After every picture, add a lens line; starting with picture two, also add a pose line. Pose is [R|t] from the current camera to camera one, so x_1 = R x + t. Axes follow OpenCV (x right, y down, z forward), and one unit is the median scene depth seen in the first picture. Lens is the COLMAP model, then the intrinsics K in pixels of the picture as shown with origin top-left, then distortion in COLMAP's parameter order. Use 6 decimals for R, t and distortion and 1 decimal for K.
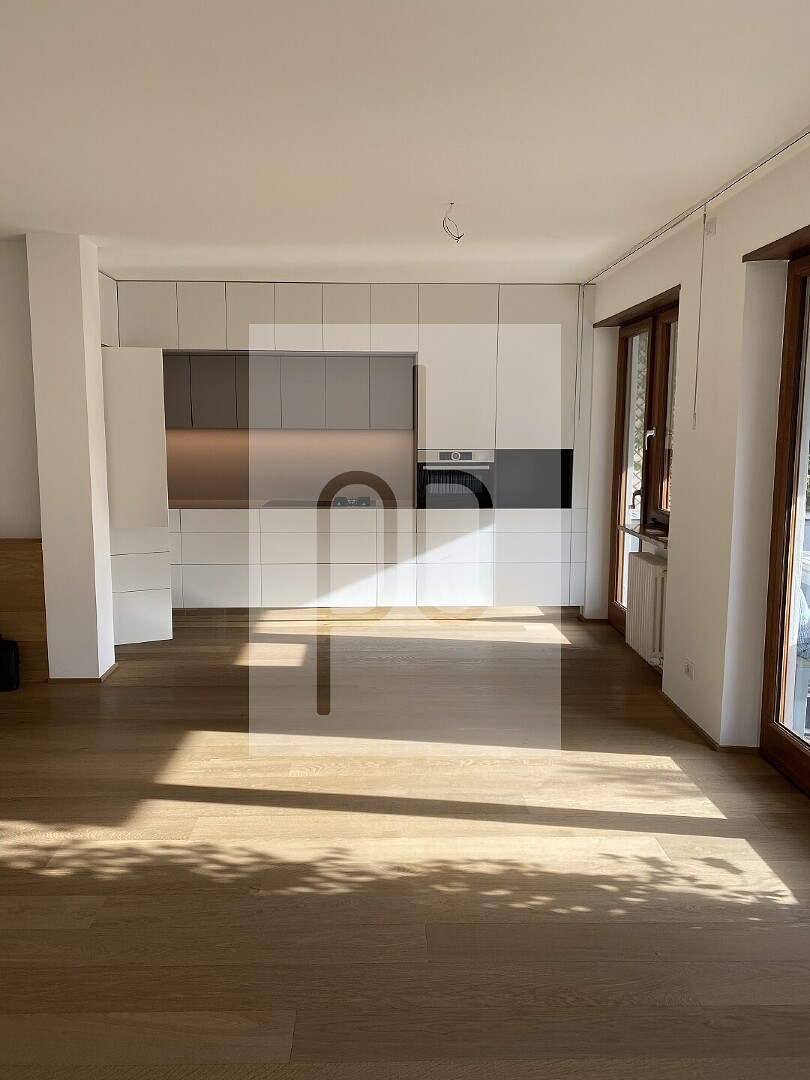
lens RADIAL K [[809.0, 0, 405.0], [0, 809.0, 540.0], [0, 0, 1]] dist [0.006172, 0.002046]
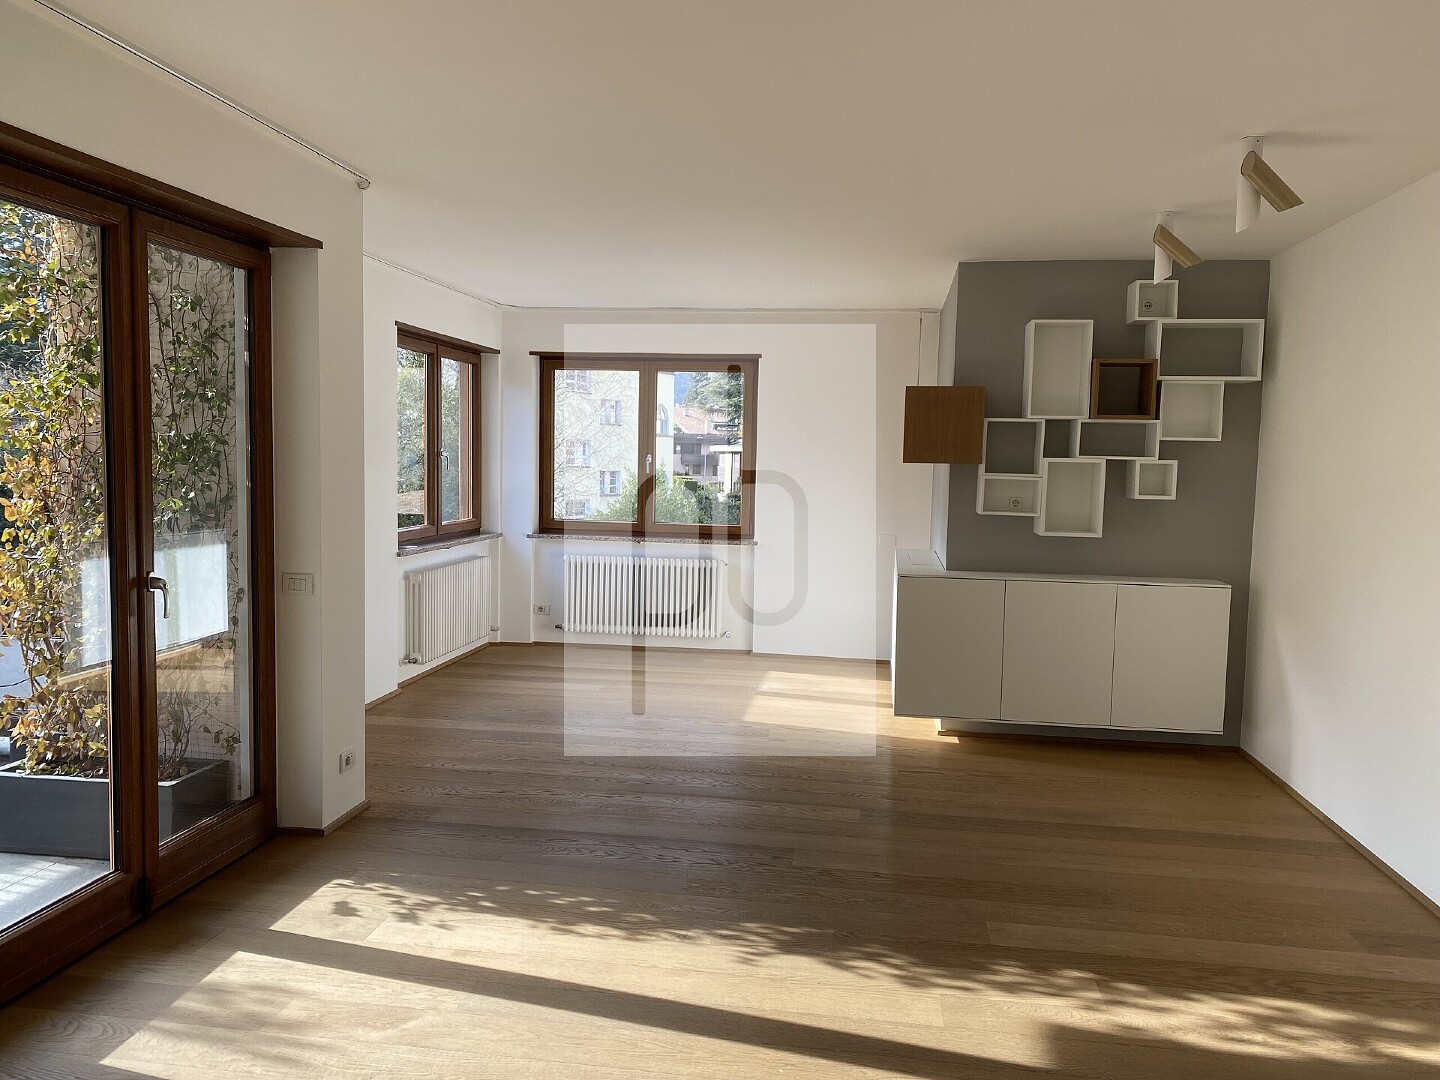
lens RADIAL K [[1078.7, 0, 720.0], [0, 1078.7, 540.0], [0, 0, 1]] dist [0.006172, 0.002046]
pose [[-0.984196, -0.035572, 0.173473, -0.237336], [0.003974, 0.974933, 0.222465, -0.290444], [-0.177038, 0.219639, -0.959383, 2.034187]]
